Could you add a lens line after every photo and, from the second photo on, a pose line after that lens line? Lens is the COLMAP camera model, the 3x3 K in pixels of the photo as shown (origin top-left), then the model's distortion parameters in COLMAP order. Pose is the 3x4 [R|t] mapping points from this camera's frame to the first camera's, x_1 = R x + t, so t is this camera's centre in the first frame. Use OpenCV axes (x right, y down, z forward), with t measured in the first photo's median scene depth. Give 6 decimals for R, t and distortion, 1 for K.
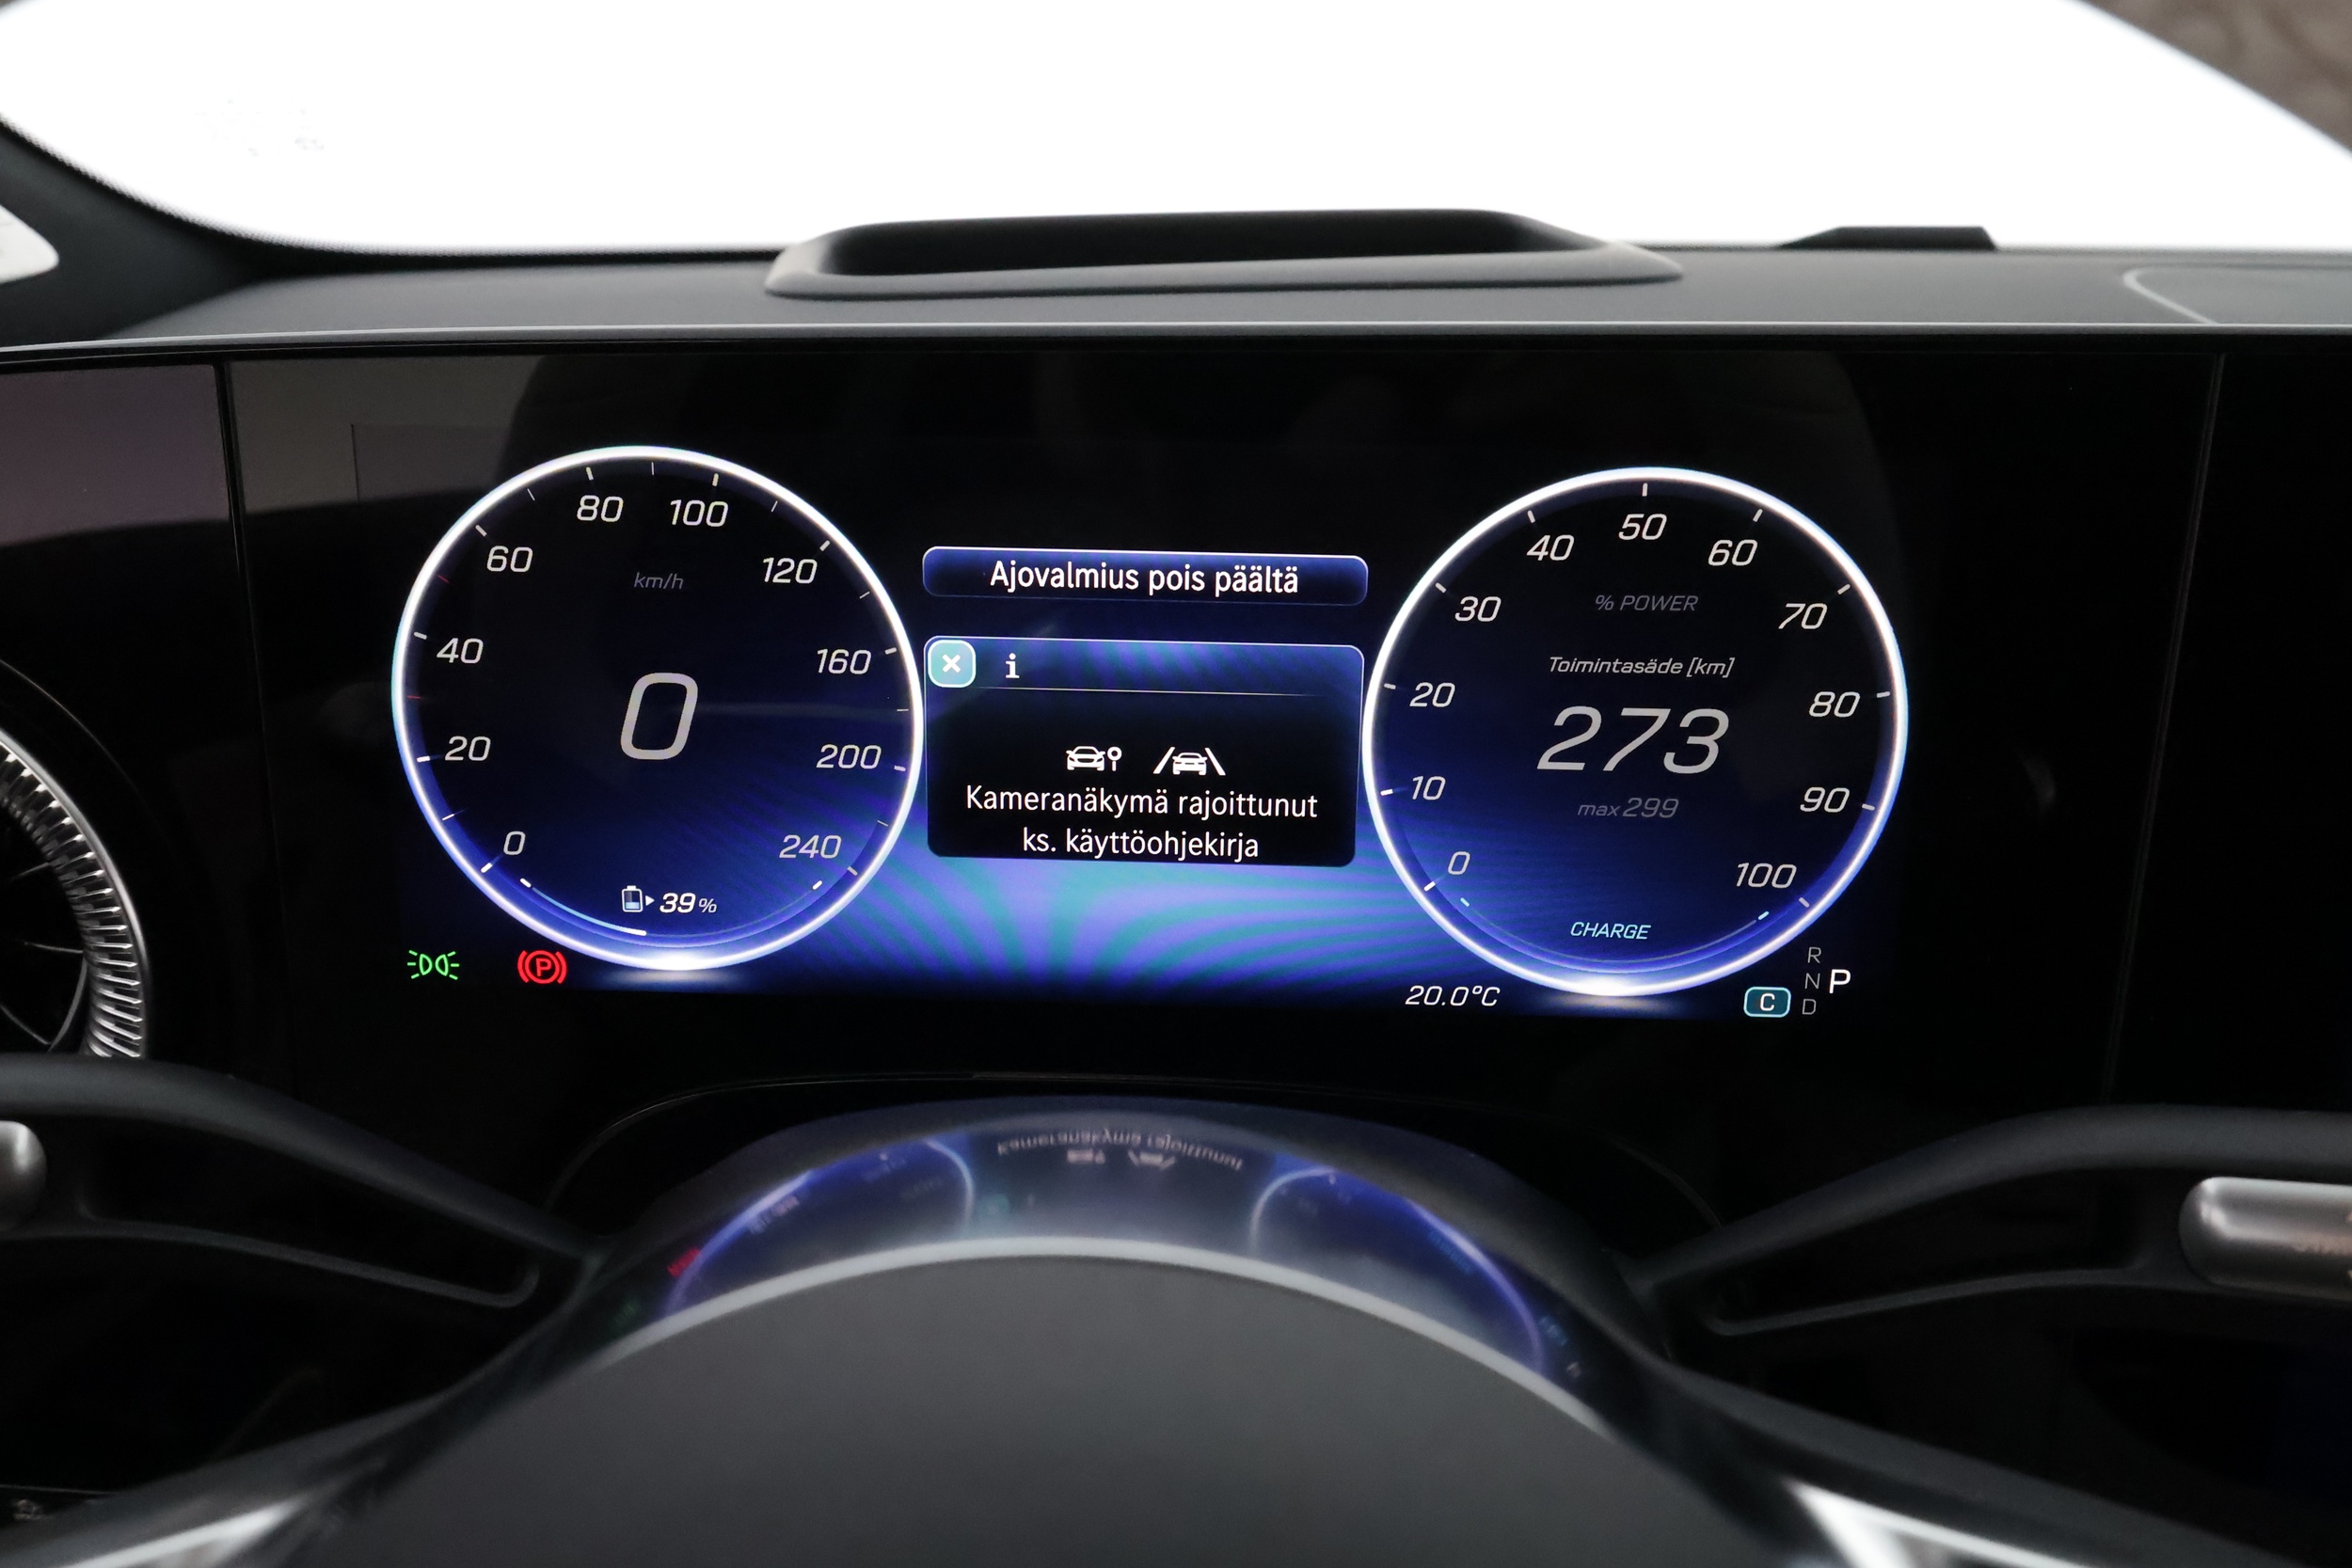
lens RADIAL K [[1831.3, 0, 1199.7], [0, 1831.3, 789.2], [0, 0, 1]] dist [0.008235, 0.013170]
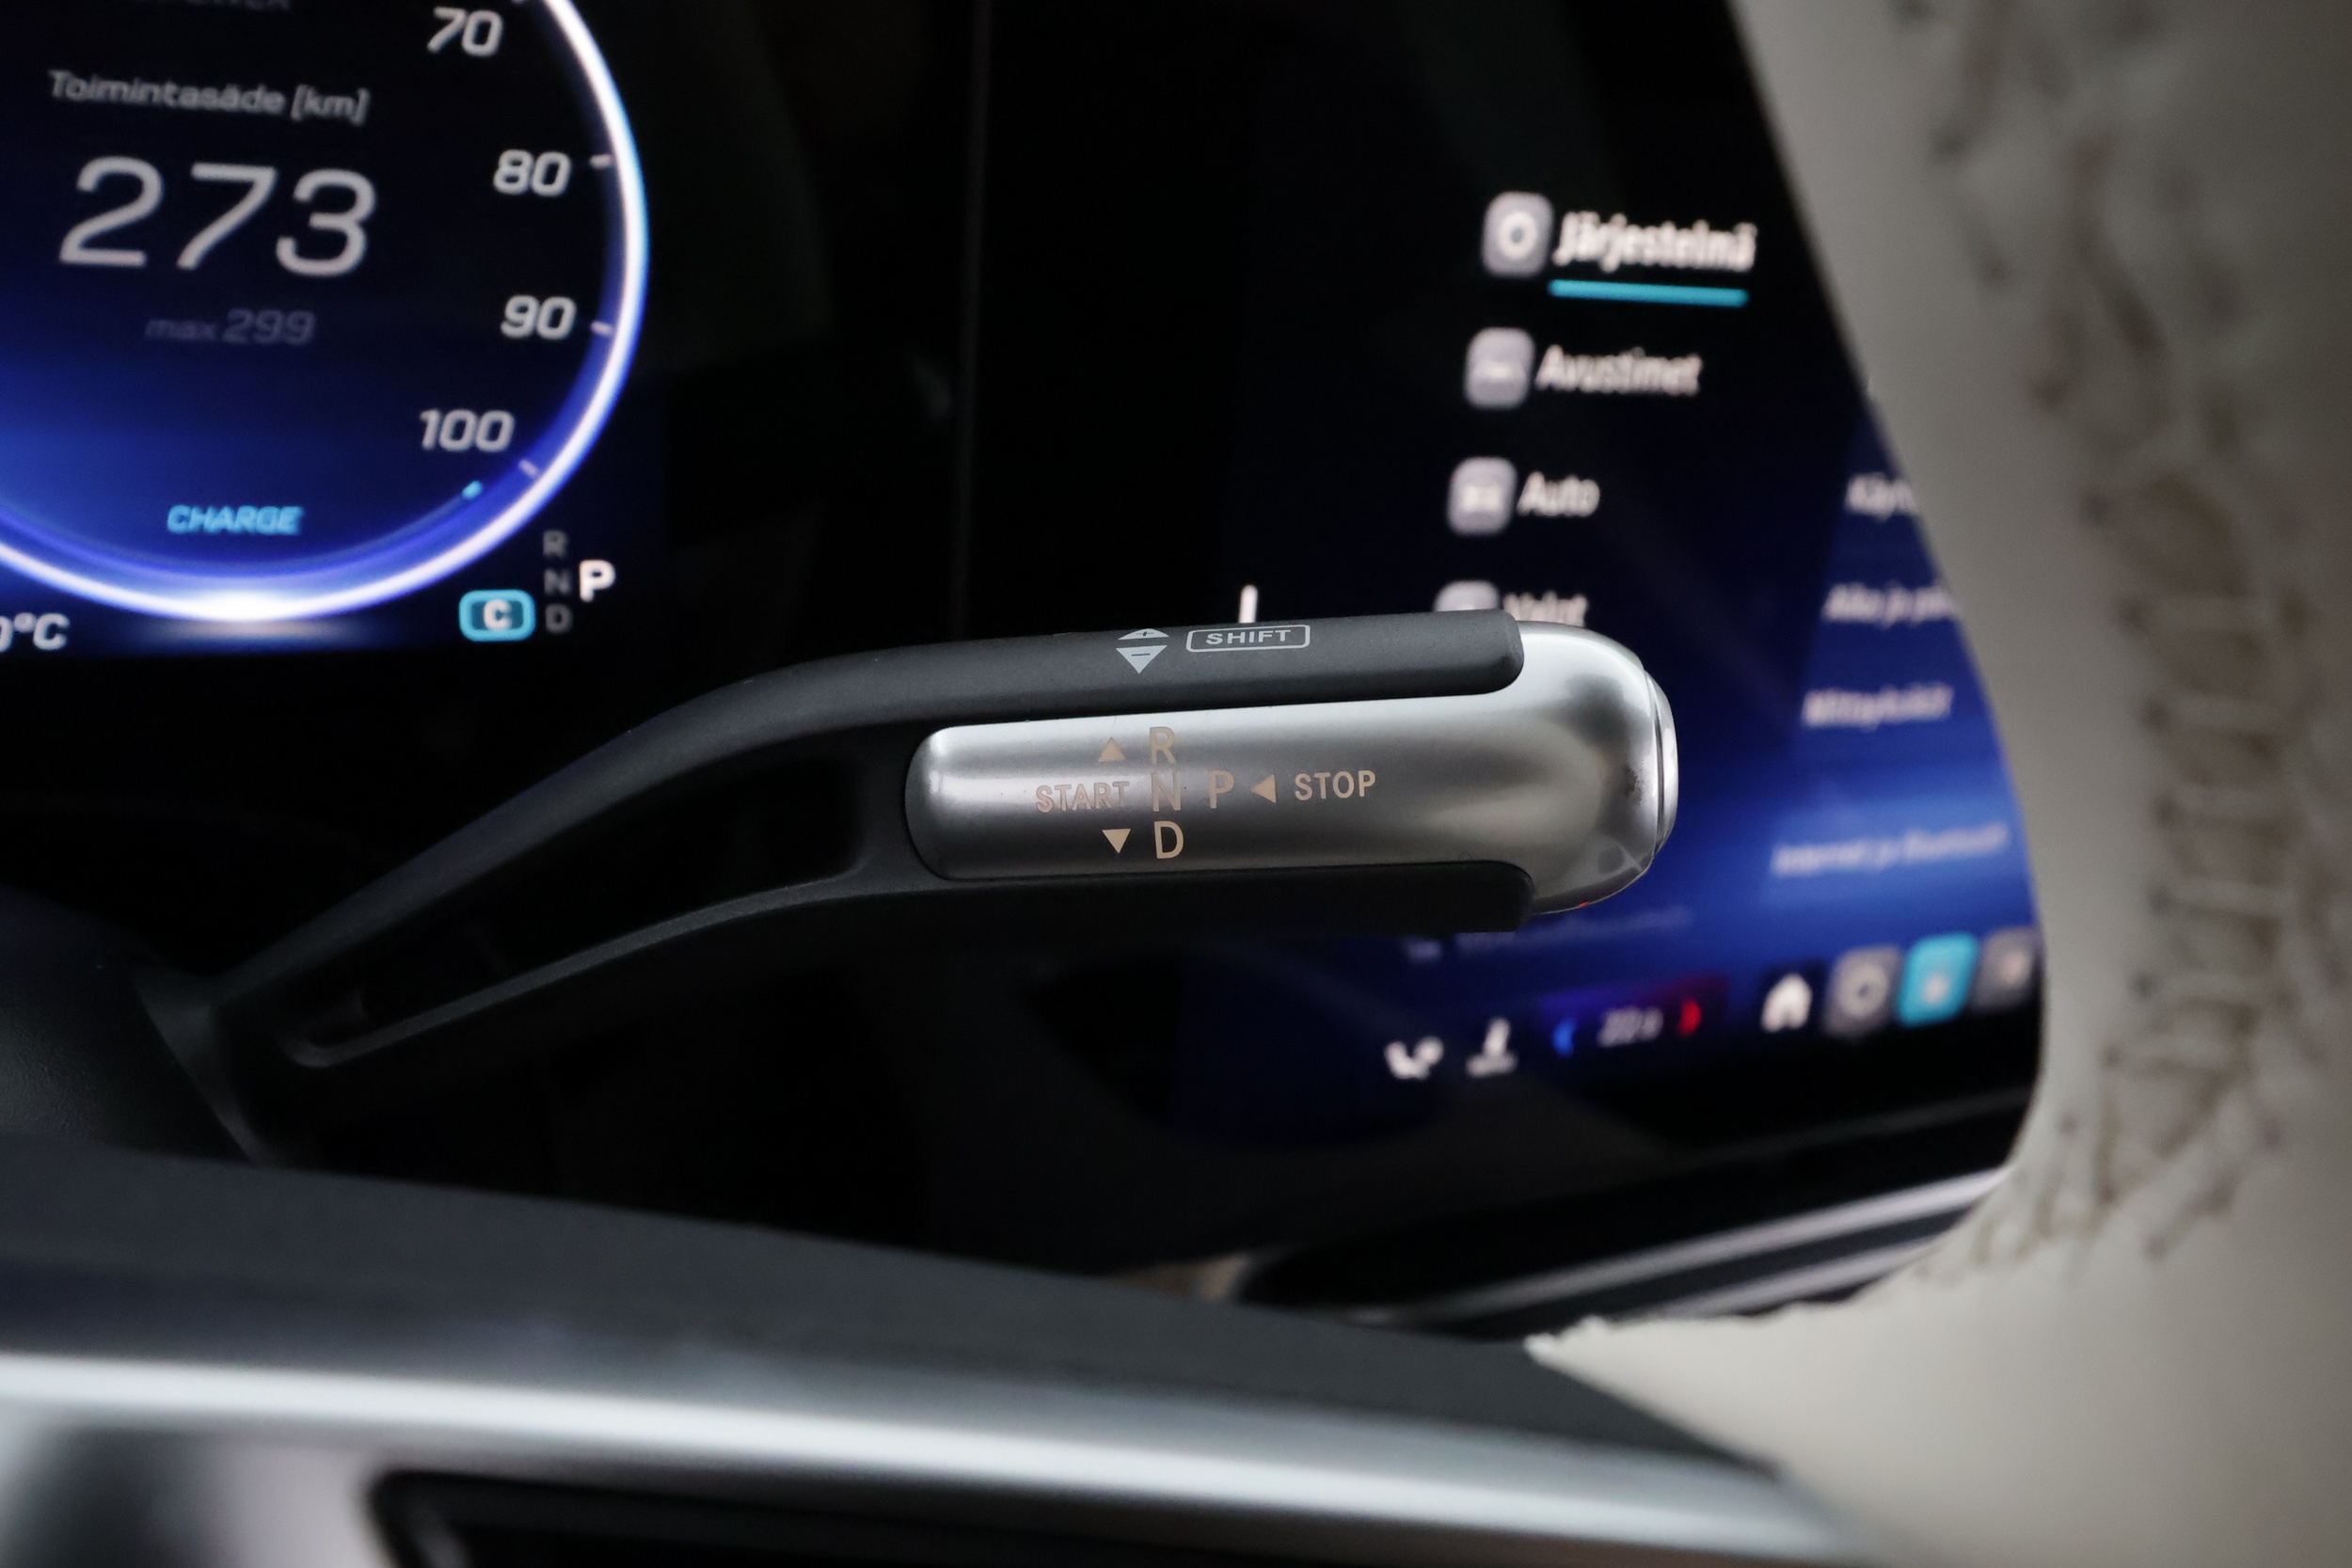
lens RADIAL K [[1835.5, 0, 1199.2], [0, 1835.5, 776.8], [0, 0, 1]] dist [-0.004497, 0.000645]
pose [[0.892072, -0.094658, 0.441868, 0.240741], [0.046731, 0.991896, 0.118143, 0.111102], [-0.449470, -0.084744, 0.889267, 0.241645]]
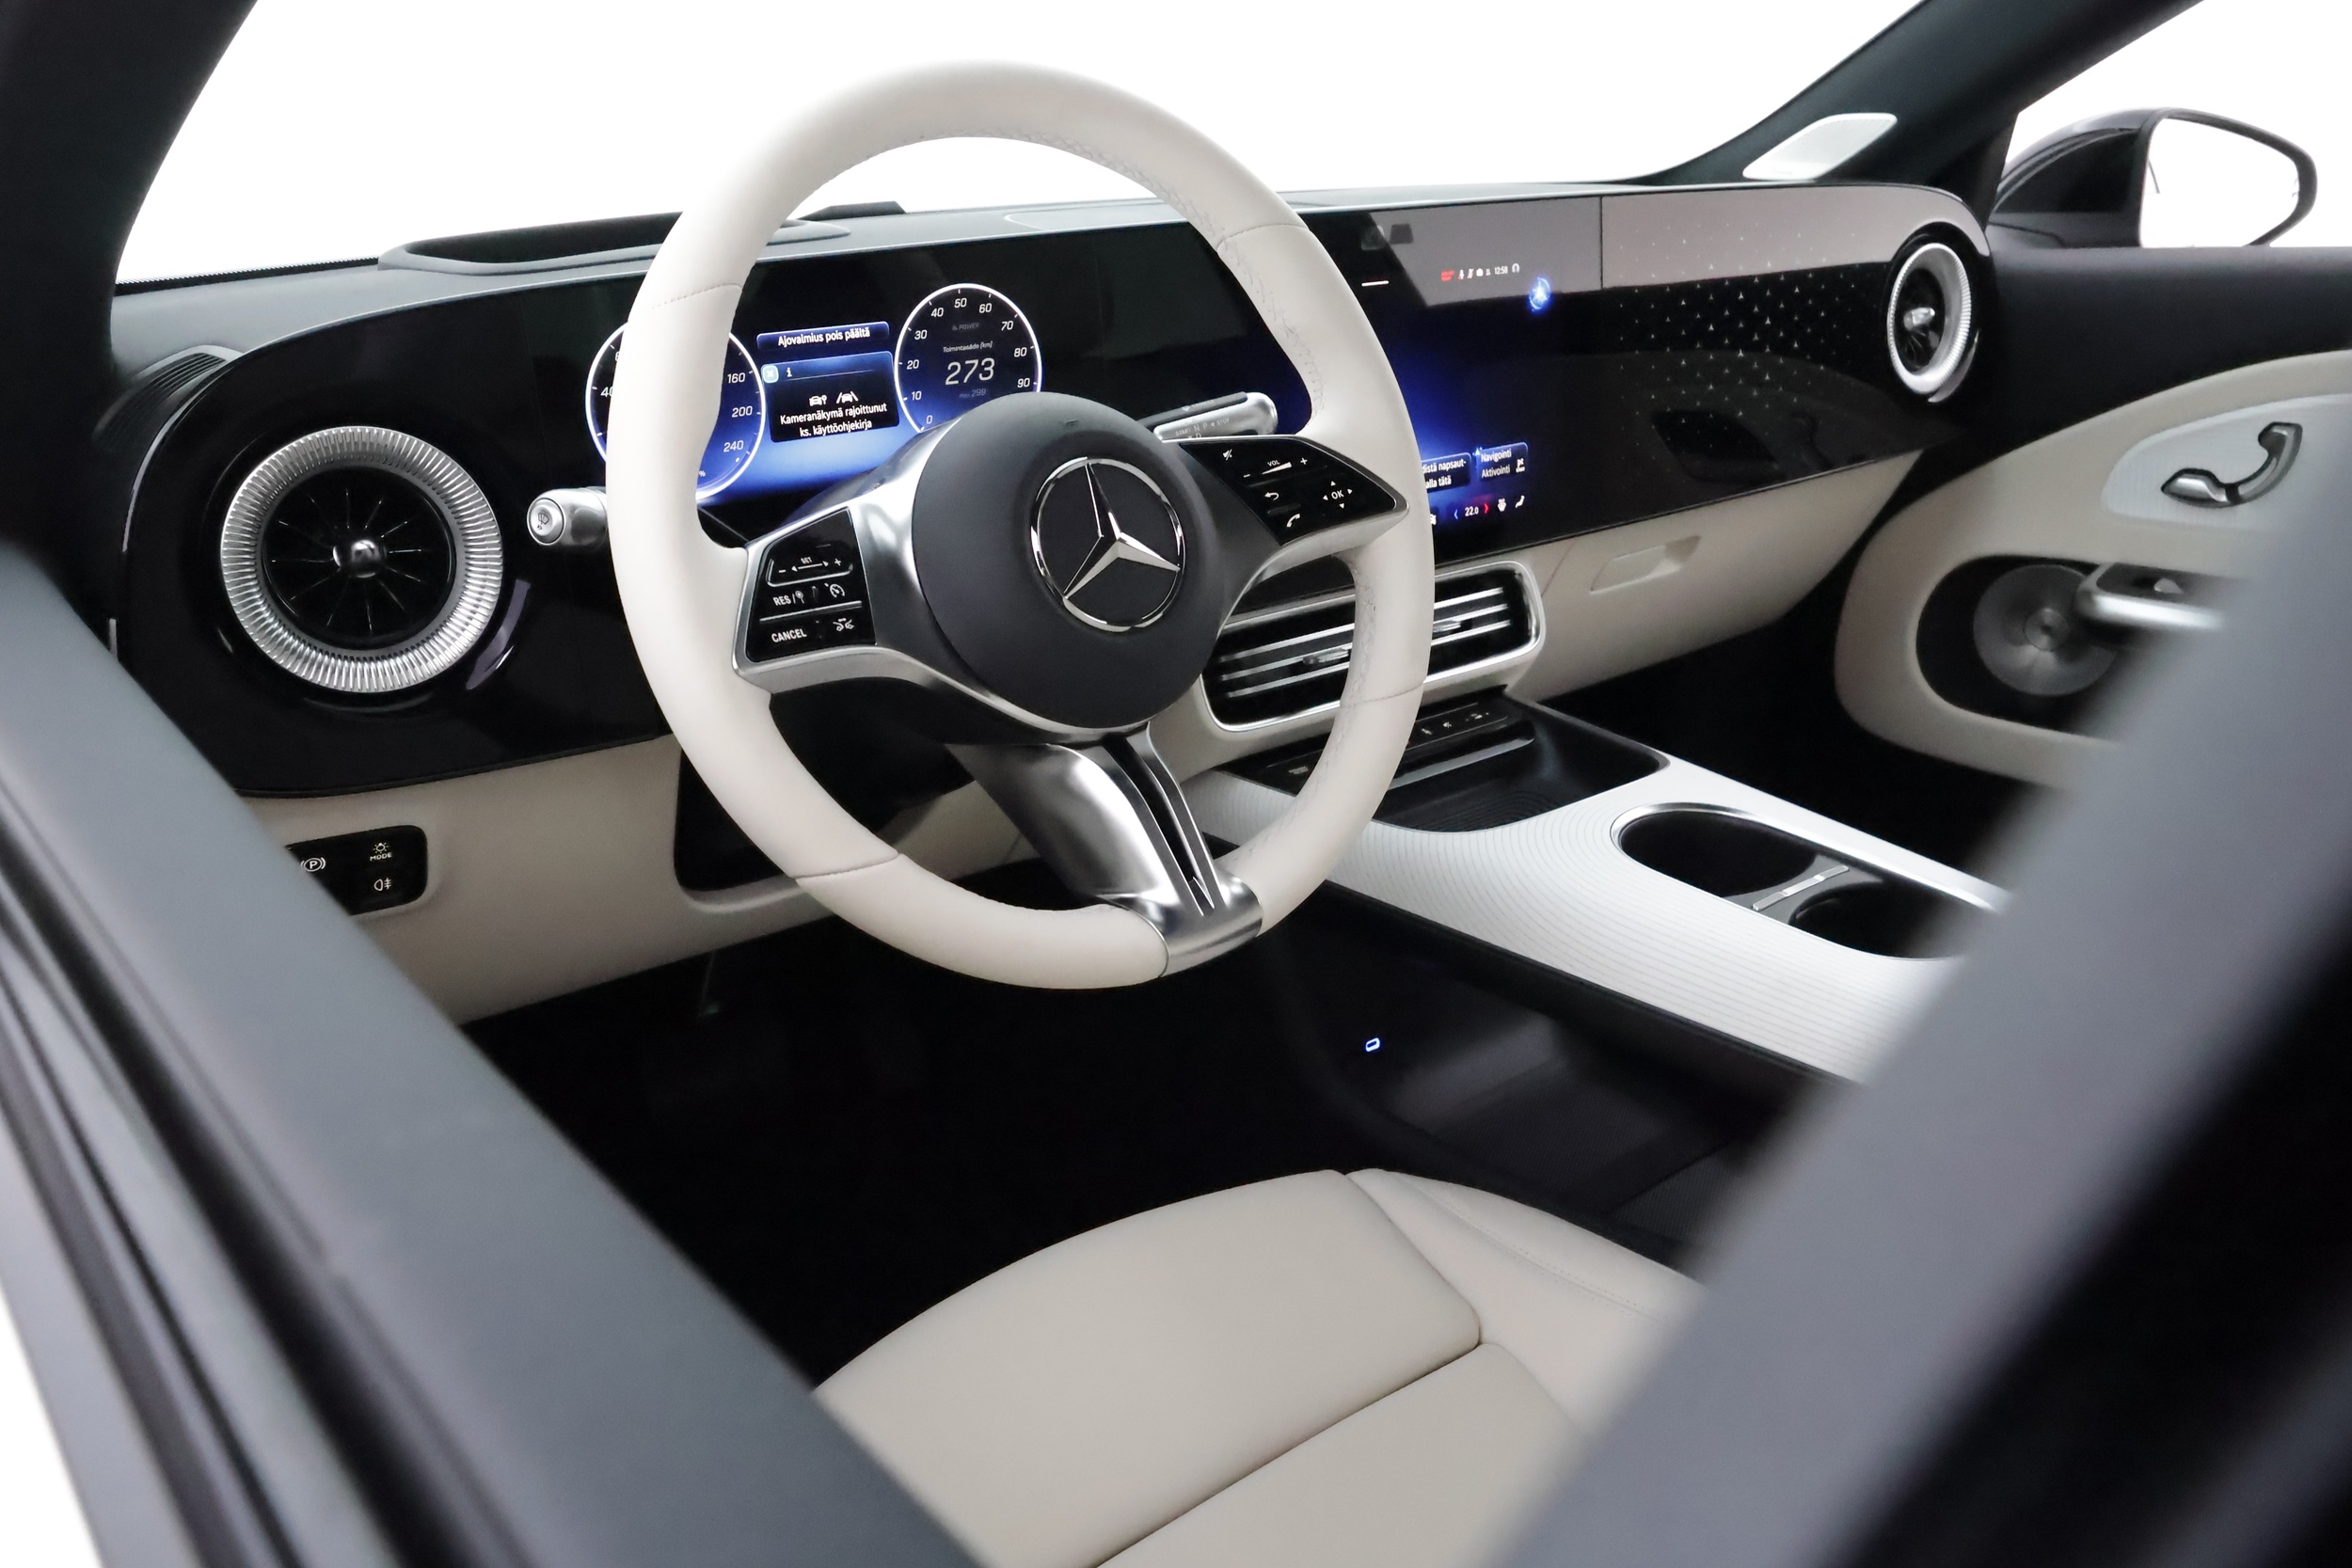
lens RADIAL K [[1831.3, 0, 1174.0], [0, 1831.3, 792.1], [0, 0, 1]] dist [0.008235, 0.013170]
pose [[0.782763, -0.253256, 0.568458, -1.496046], [0.245394, 0.965045, 0.092036, 0.477261], [-0.571895, 0.067454, 0.817548, -1.778613]]
